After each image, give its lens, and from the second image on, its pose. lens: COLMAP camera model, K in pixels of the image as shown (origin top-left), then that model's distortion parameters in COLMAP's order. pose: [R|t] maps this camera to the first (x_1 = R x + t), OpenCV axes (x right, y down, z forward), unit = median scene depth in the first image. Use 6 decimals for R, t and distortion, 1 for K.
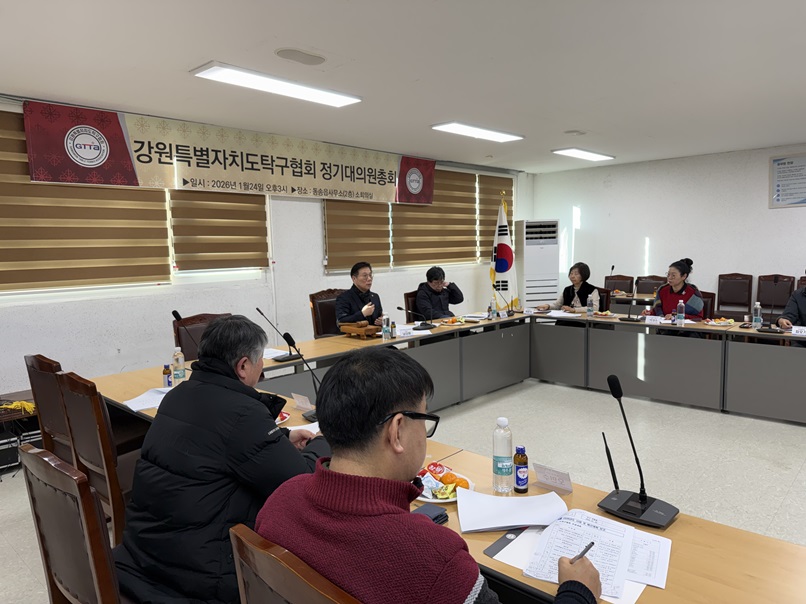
lens RADIAL K [[557.8, 0, 431.5], [0, 557.8, 304.9], [0, 0, 1]] dist [0.031778, -0.068874]
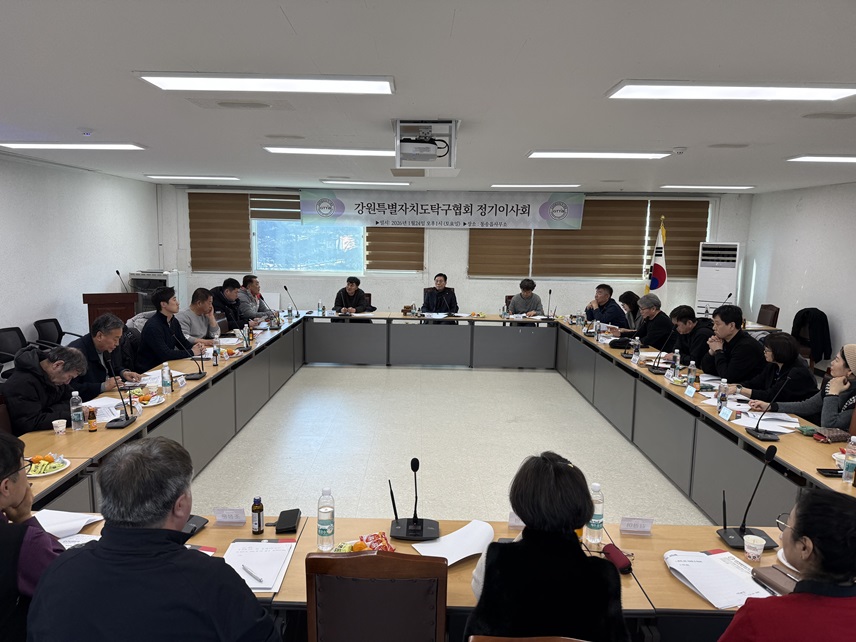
lens RADIAL K [[592.4, 0, 421.5], [0, 592.4, 324.5], [0, 0, 1]] dist [0.031778, -0.068874]
pose [[0.691892, 0.143133, -0.707671, 0.984335], [-0.109243, 0.989622, 0.093353, -0.074454], [0.713688, 0.012718, 0.700348, -0.242102]]
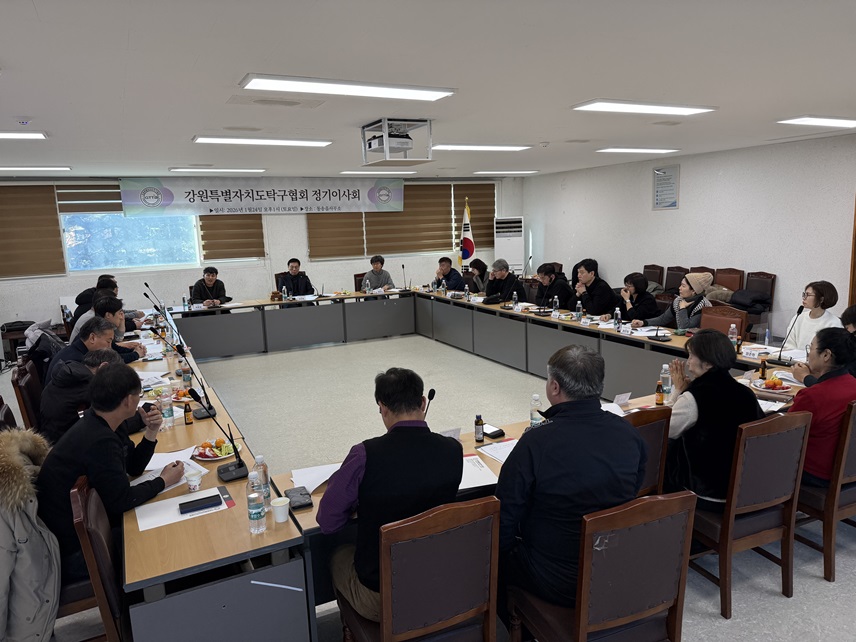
lens RADIAL K [[592.4, 0, 431.2], [0, 592.4, 321.4], [0, 0, 1]] dist [0.031778, -0.068874]
pose [[0.946787, 0.050988, -0.317798, 0.756185], [-0.027284, 0.996533, 0.078602, -0.029263], [0.320704, -0.065748, 0.944895, -0.549712]]
